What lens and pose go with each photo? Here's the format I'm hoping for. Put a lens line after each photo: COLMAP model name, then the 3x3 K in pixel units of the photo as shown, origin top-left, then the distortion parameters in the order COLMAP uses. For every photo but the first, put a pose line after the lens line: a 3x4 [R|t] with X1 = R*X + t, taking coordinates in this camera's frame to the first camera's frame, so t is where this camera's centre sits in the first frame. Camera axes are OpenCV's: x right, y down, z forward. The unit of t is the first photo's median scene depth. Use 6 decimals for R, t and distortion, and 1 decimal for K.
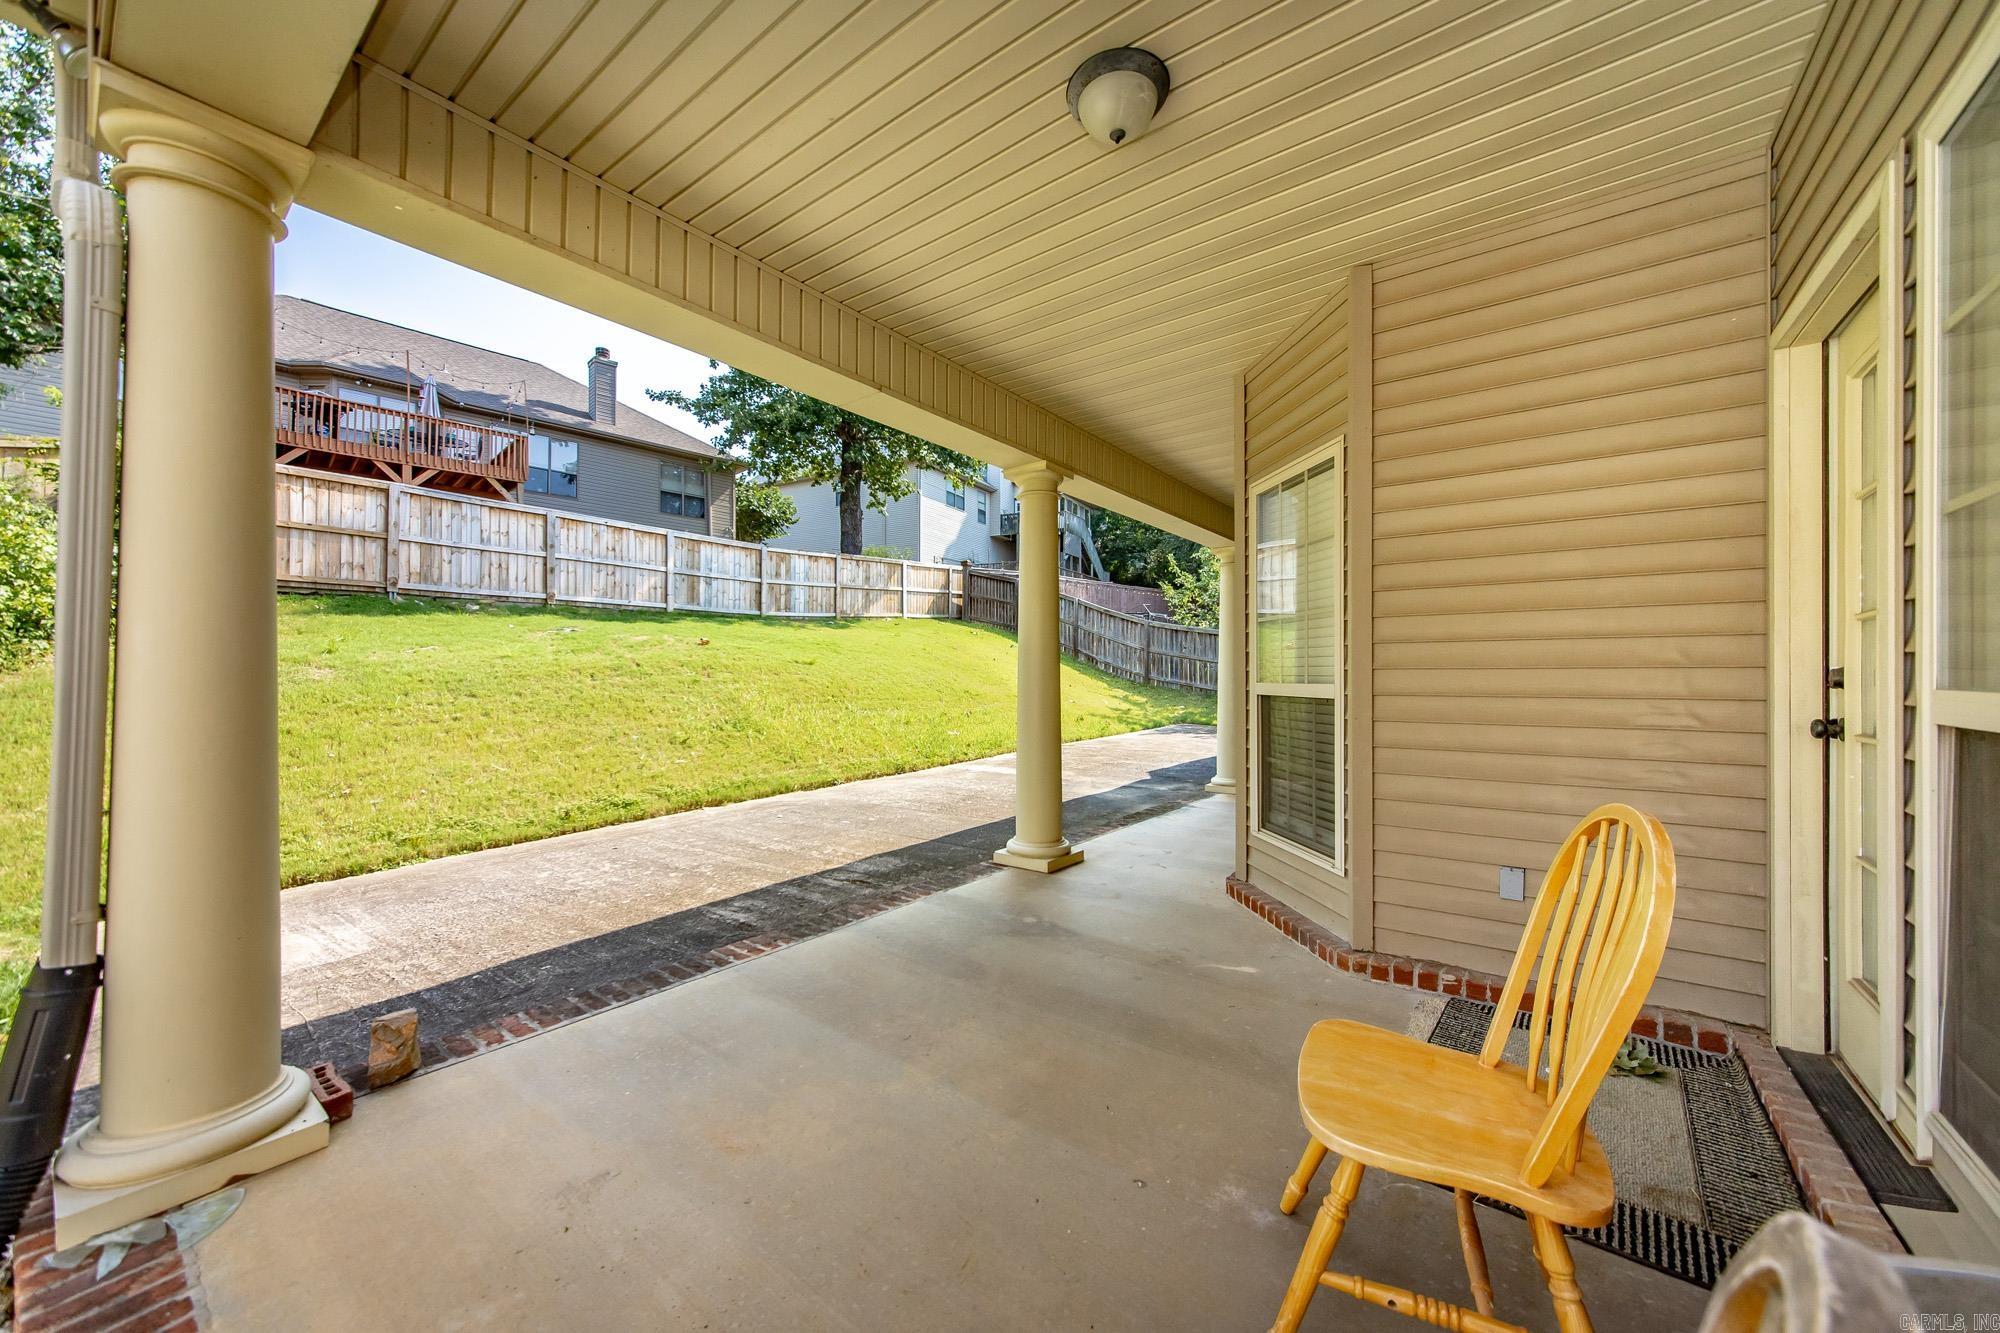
lens RADIAL K [[713.2, 0, 1000.0], [0, 713.2, 666.5], [0, 0, 1]] dist [-0.010496, -0.000082]
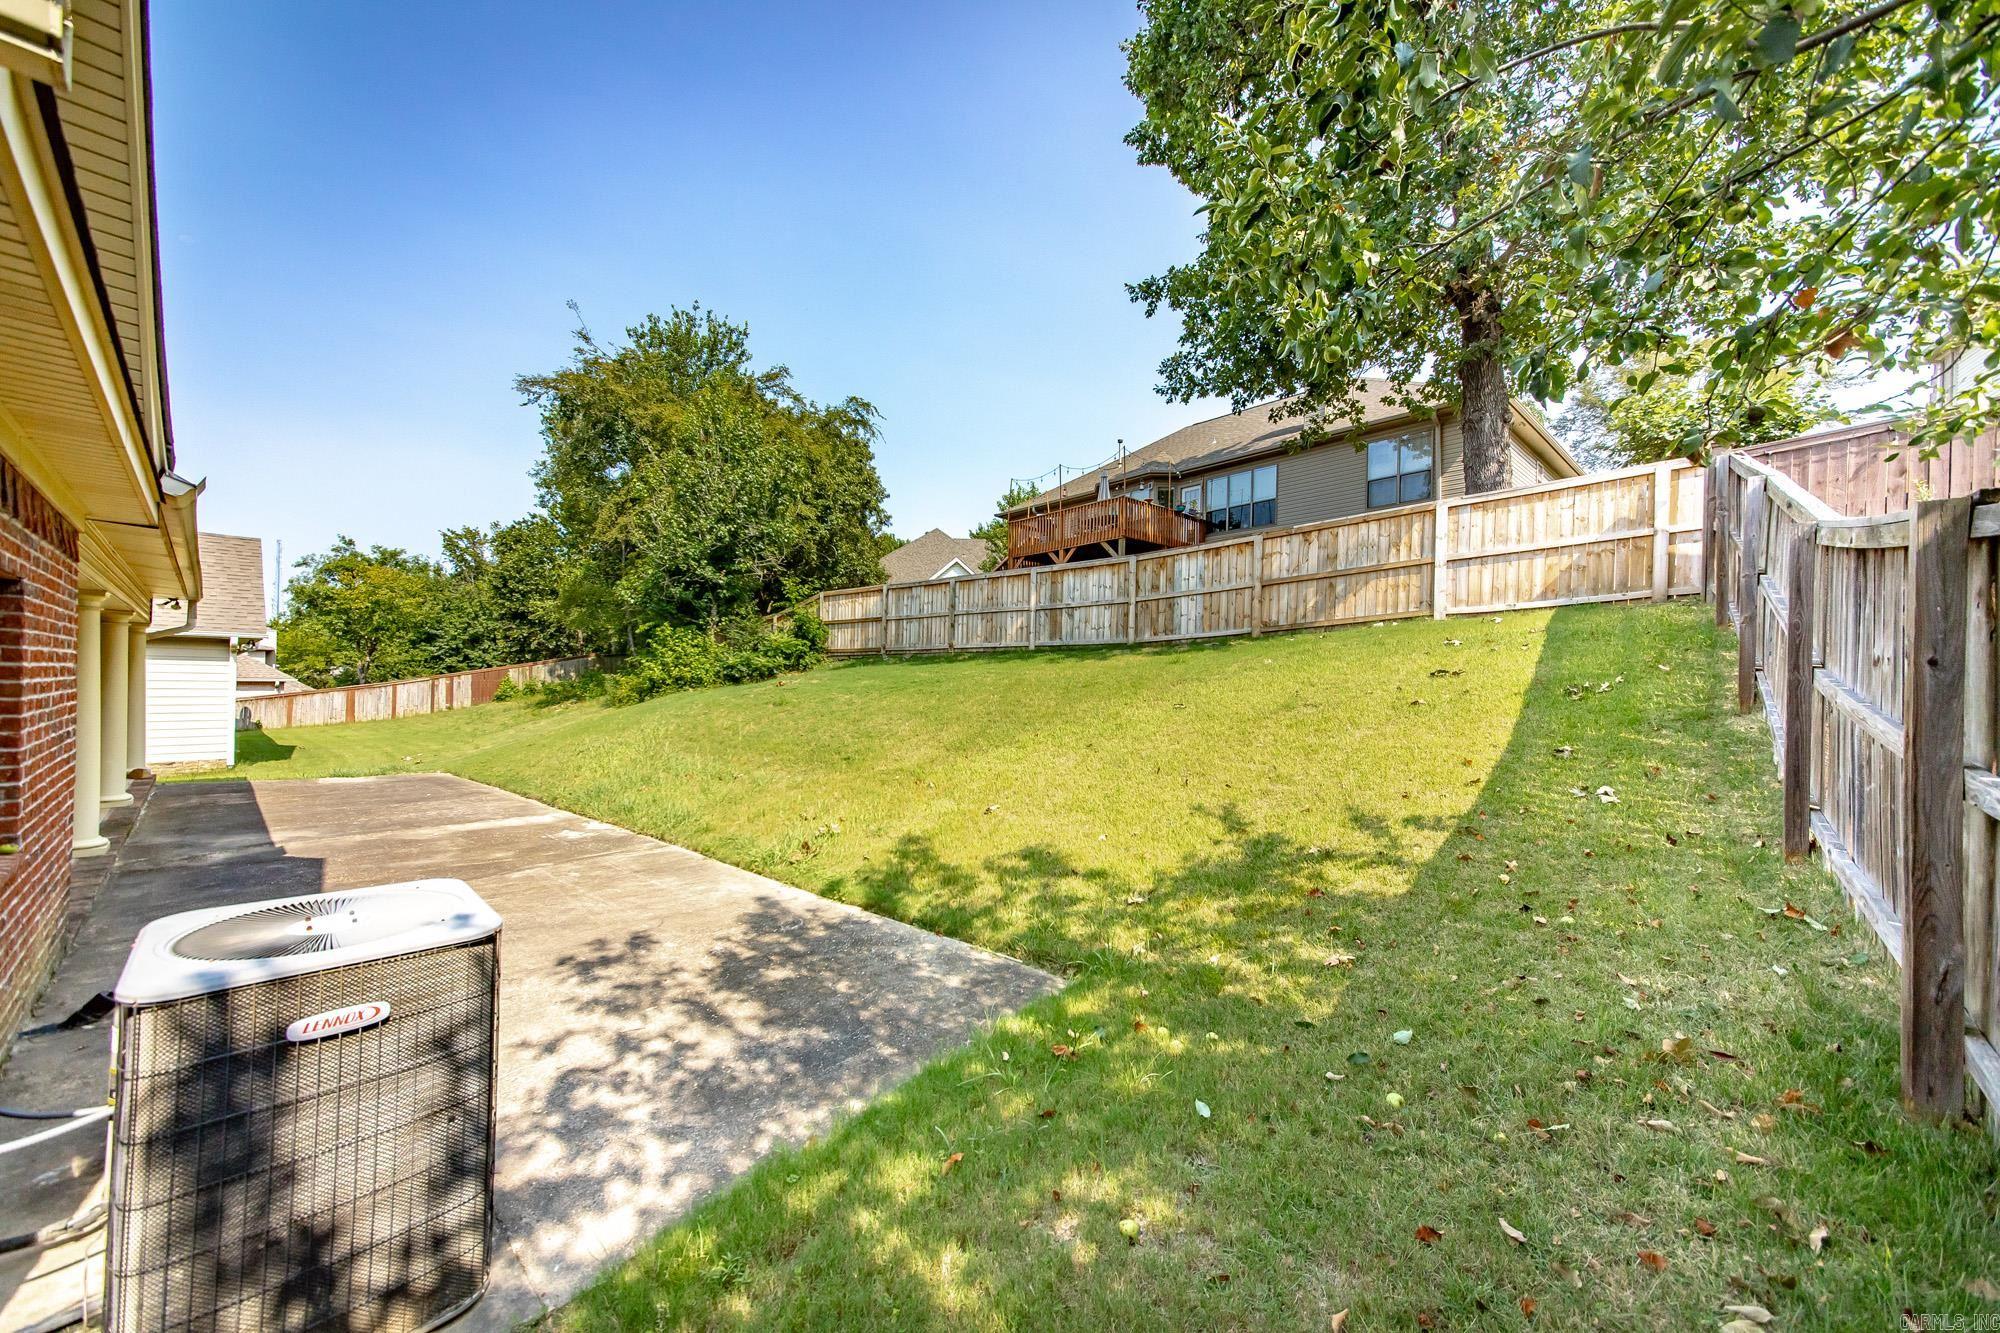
lens RADIAL K [[713.2, 0, 1000.0], [0, 713.2, 666.5], [0, 0, 1]] dist [-0.010496, -0.000082]
pose [[-0.096080, -0.020777, -0.995157, 0.595437], [-0.001427, 0.999784, -0.020736, -0.033518], [0.995373, -0.000572, -0.096089, 1.130261]]
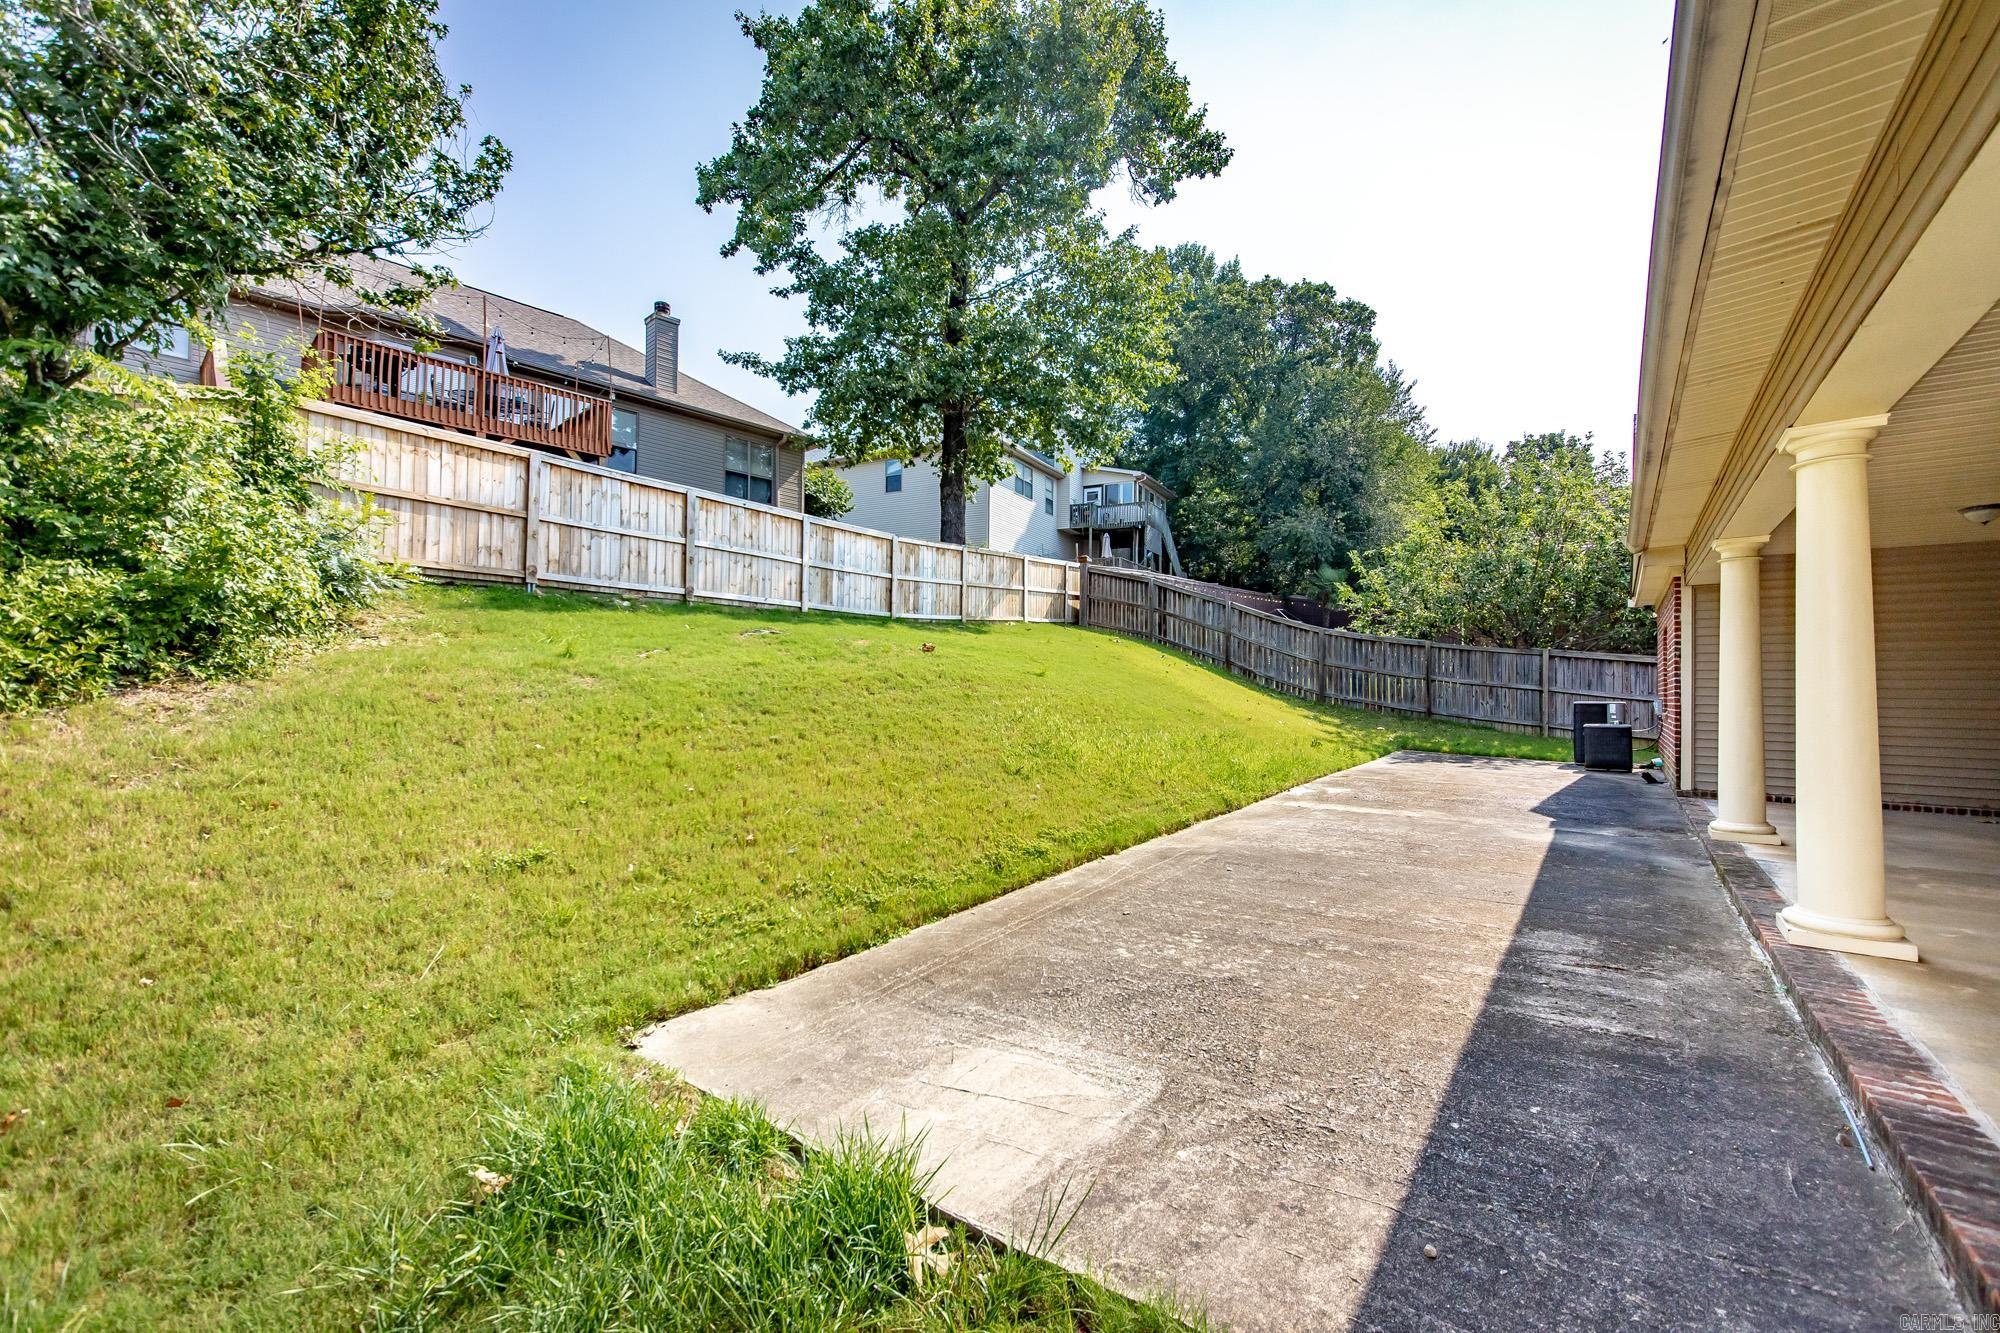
lens RADIAL K [[818.2, 0, 1000.0], [0, 818.2, 666.5], [0, 0, 1]] dist [0.001906, 0.000657]
pose [[0.999968, 0.007911, 0.001493, -0.252563], [-0.007884, 0.999816, -0.017507, 0.002380], [-0.001631, 0.017495, 0.999846, 0.042882]]
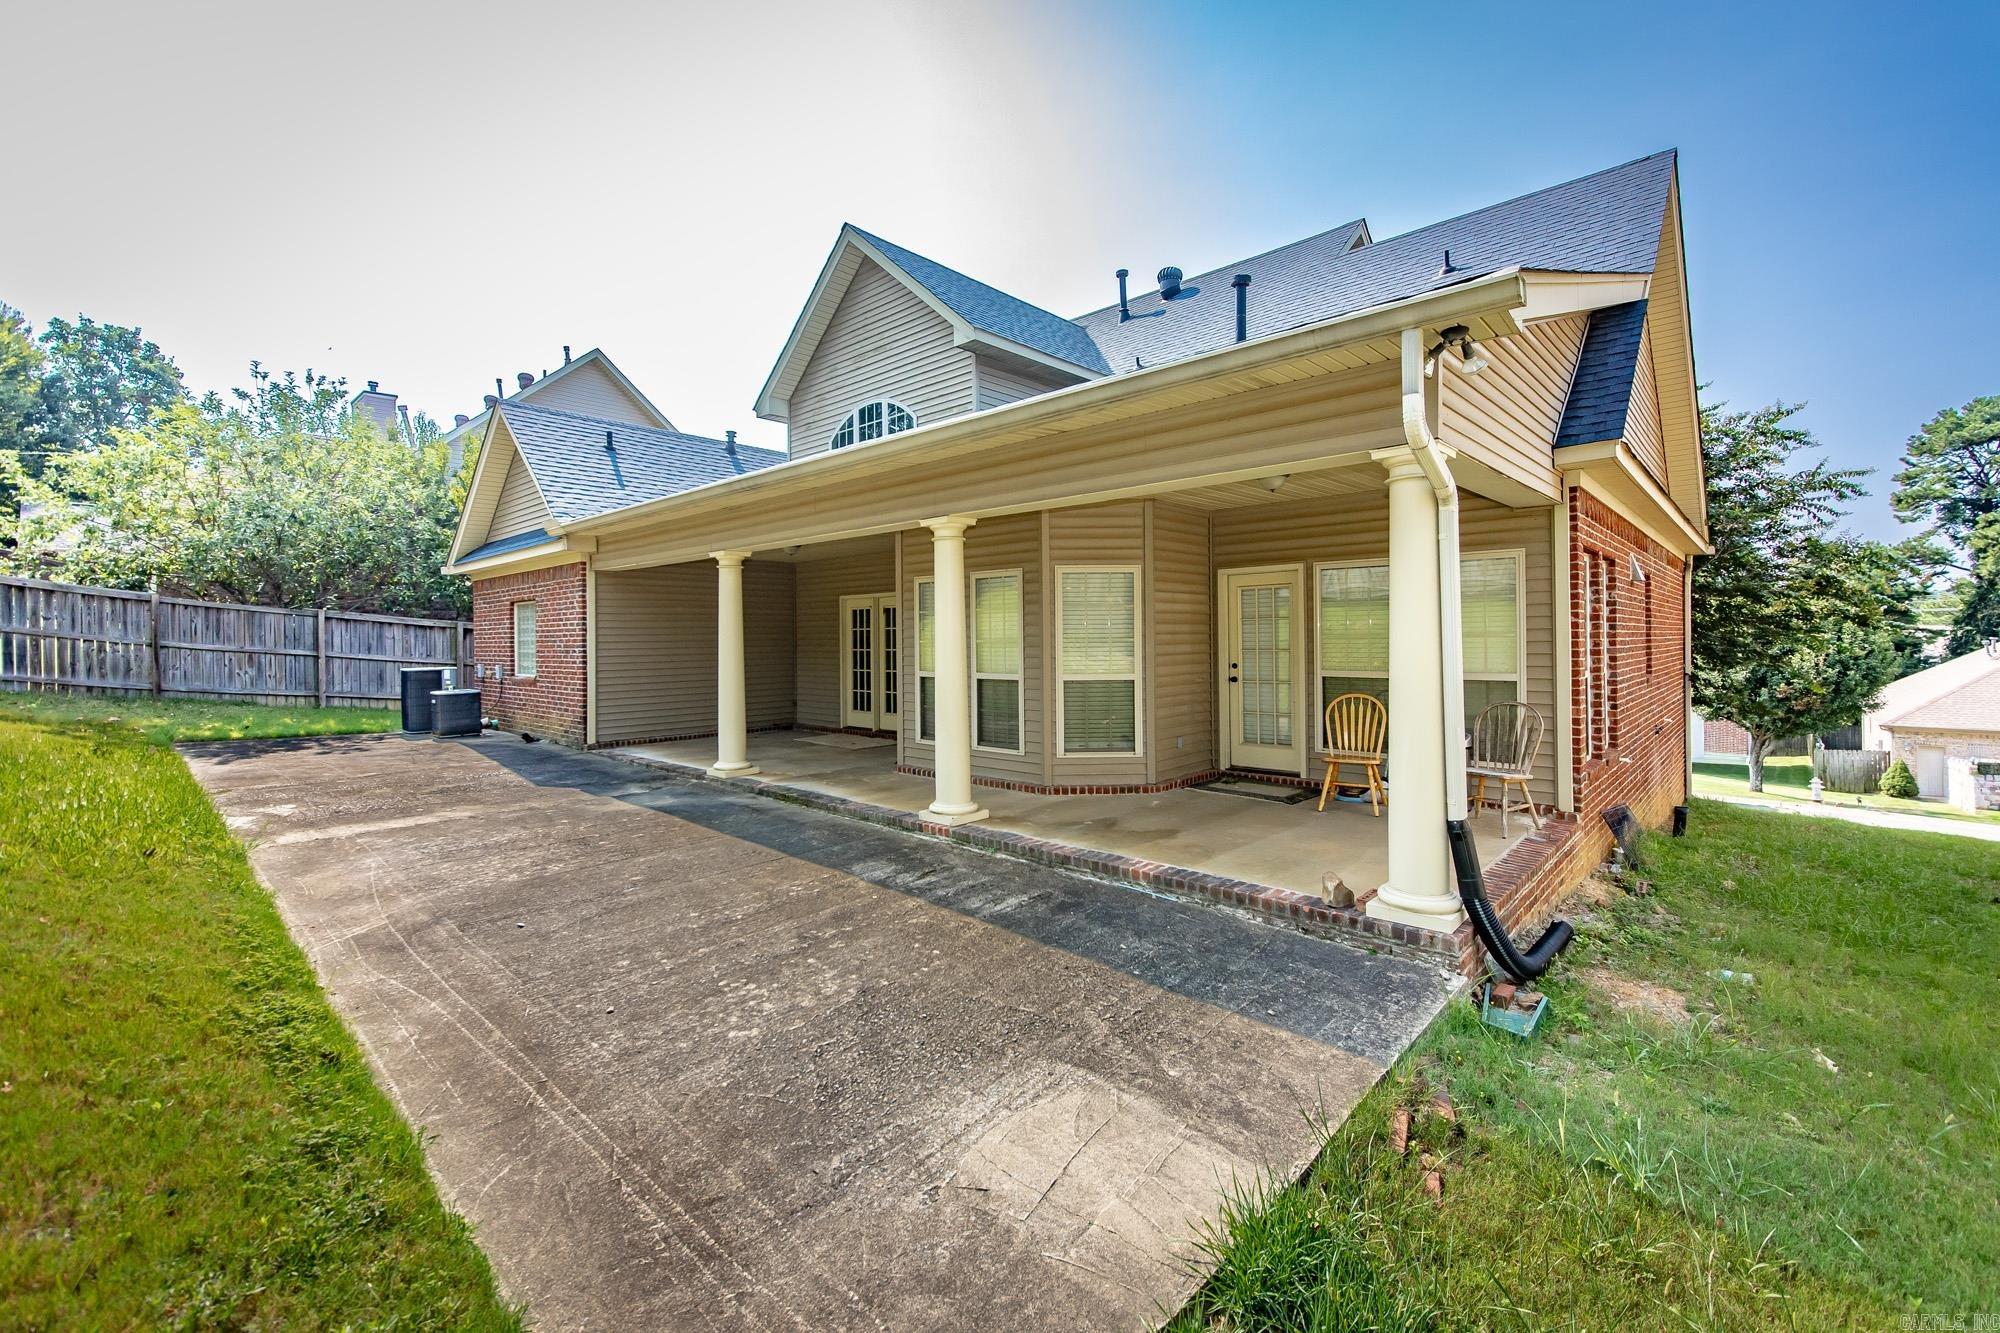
lens RADIAL K [[832.5, 0, 997.0], [0, 832.5, 630.9], [0, 0, 1]] dist [0.000705, 0.000198]
pose [[0.124992, 0.002790, 0.992154, -0.435339], [0.001512, 0.999994, -0.003003, -0.018338], [-0.992157, 0.001876, 0.124987, 0.224122]]
